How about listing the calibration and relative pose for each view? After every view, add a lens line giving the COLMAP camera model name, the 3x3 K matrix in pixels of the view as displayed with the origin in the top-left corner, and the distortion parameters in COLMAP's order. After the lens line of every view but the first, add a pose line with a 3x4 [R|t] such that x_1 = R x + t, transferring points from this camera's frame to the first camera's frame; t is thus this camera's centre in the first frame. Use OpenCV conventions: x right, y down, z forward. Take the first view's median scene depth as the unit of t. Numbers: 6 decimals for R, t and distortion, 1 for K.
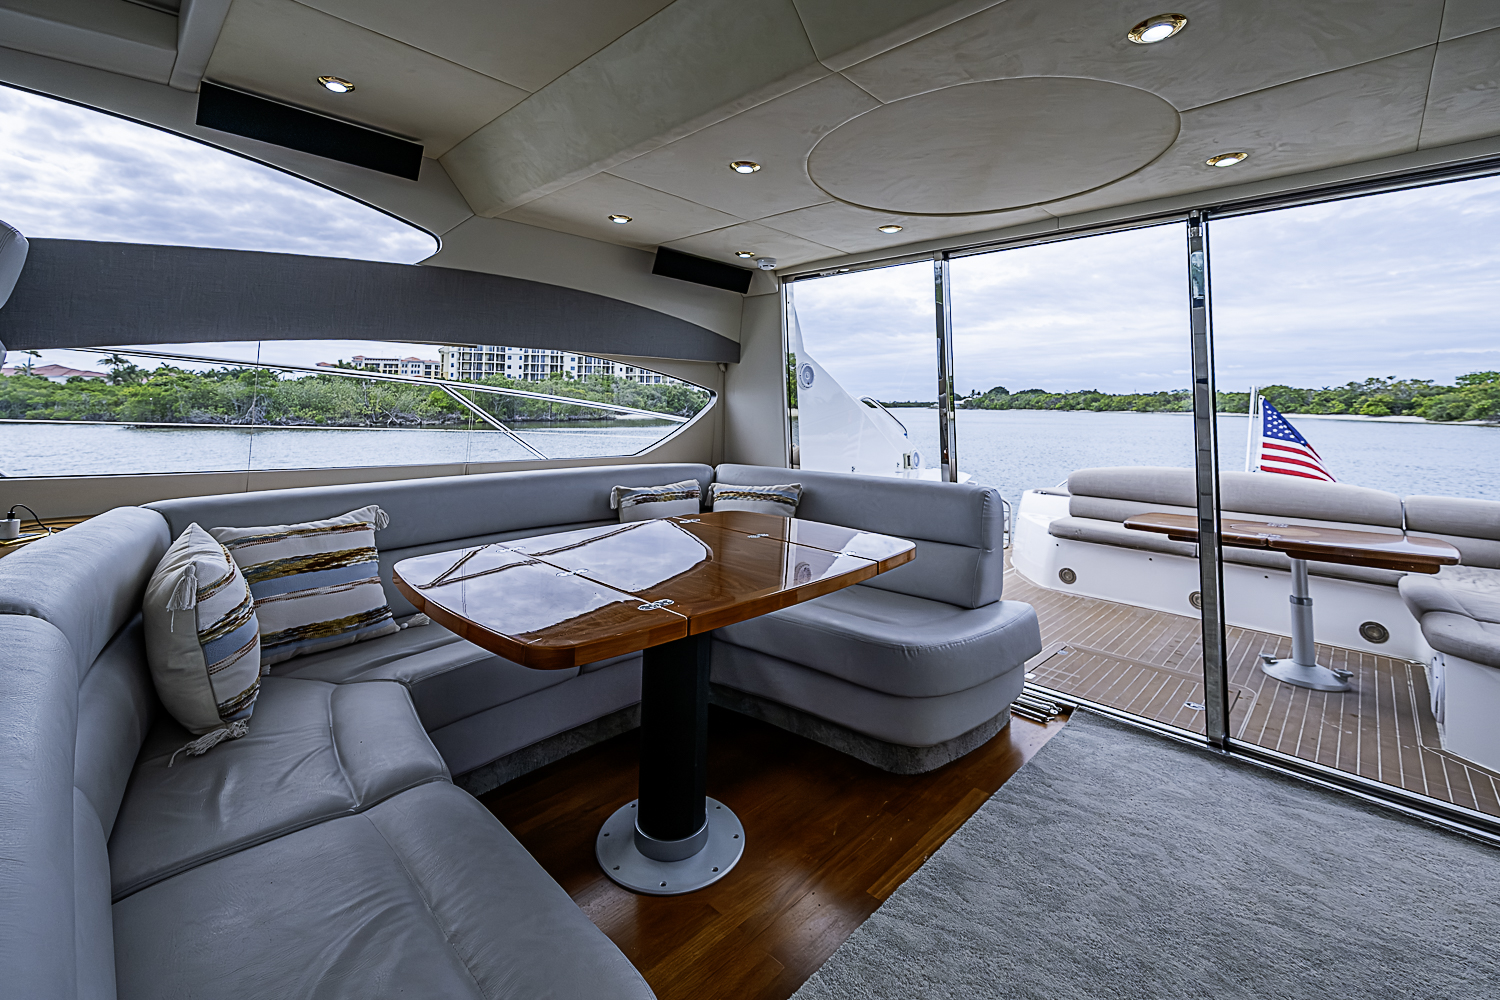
lens RADIAL K [[607.0, 0, 737.3], [0, 607.0, 389.3], [0, 0, 1]] dist [-0.003102, -0.000886]
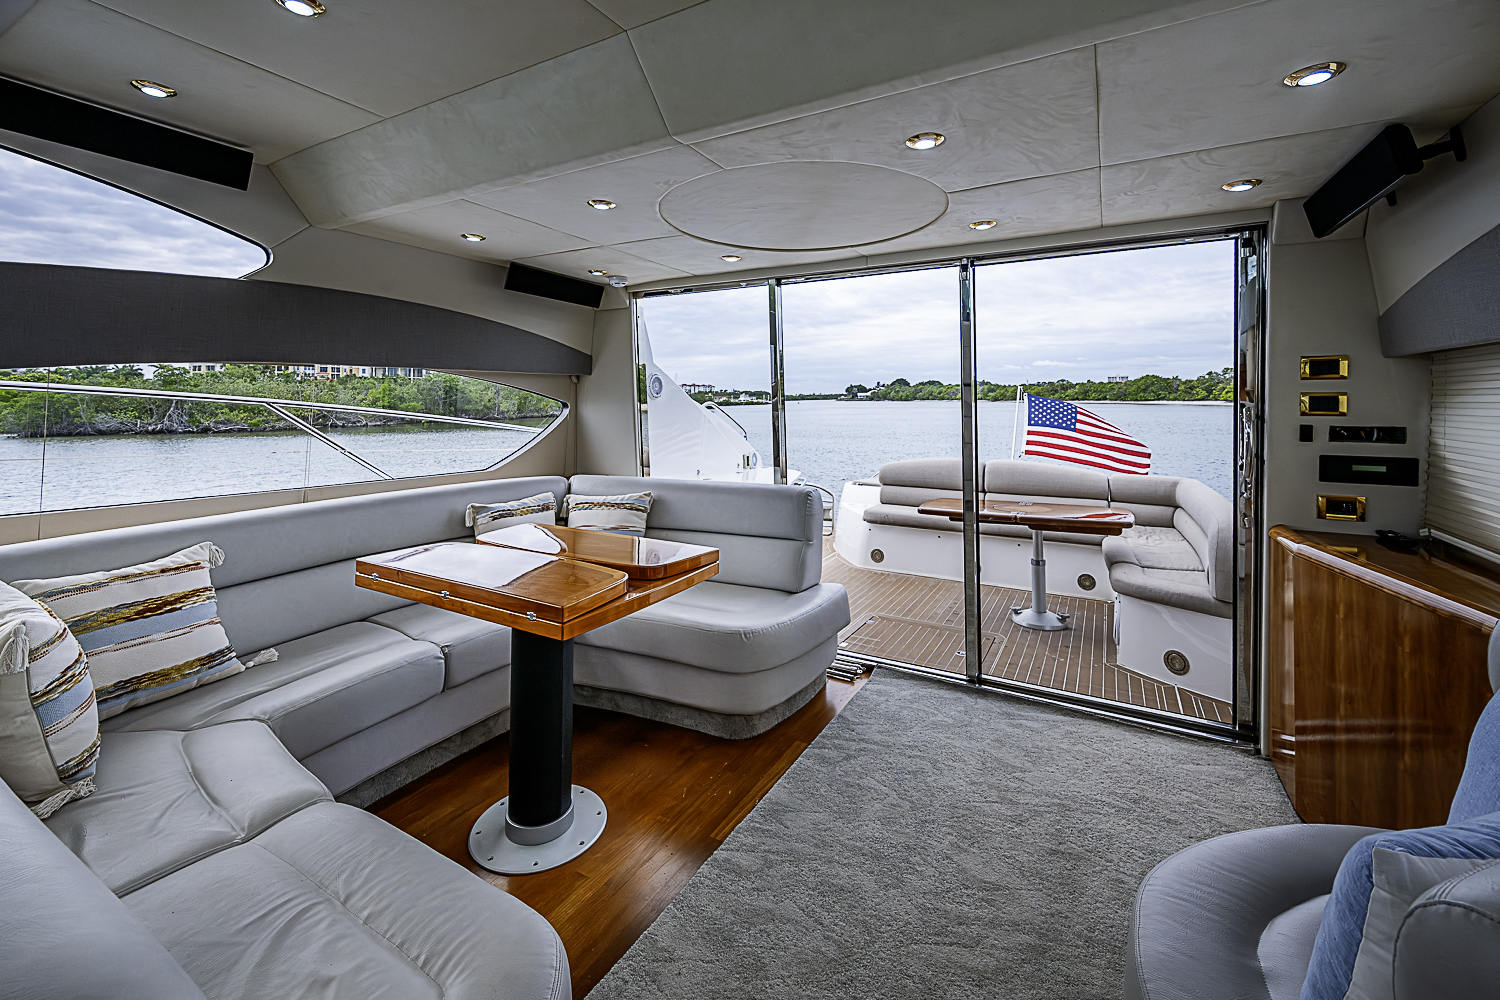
lens RADIAL K [[607.0, 0, 747.5], [0, 607.0, 368.1], [0, 0, 1]] dist [-0.003102, -0.000886]
pose [[0.963451, 0.006305, 0.267810, -0.029372], [-0.000479, 0.999762, -0.021815, -0.055344], [-0.267883, 0.020889, 0.963225, -0.136413]]
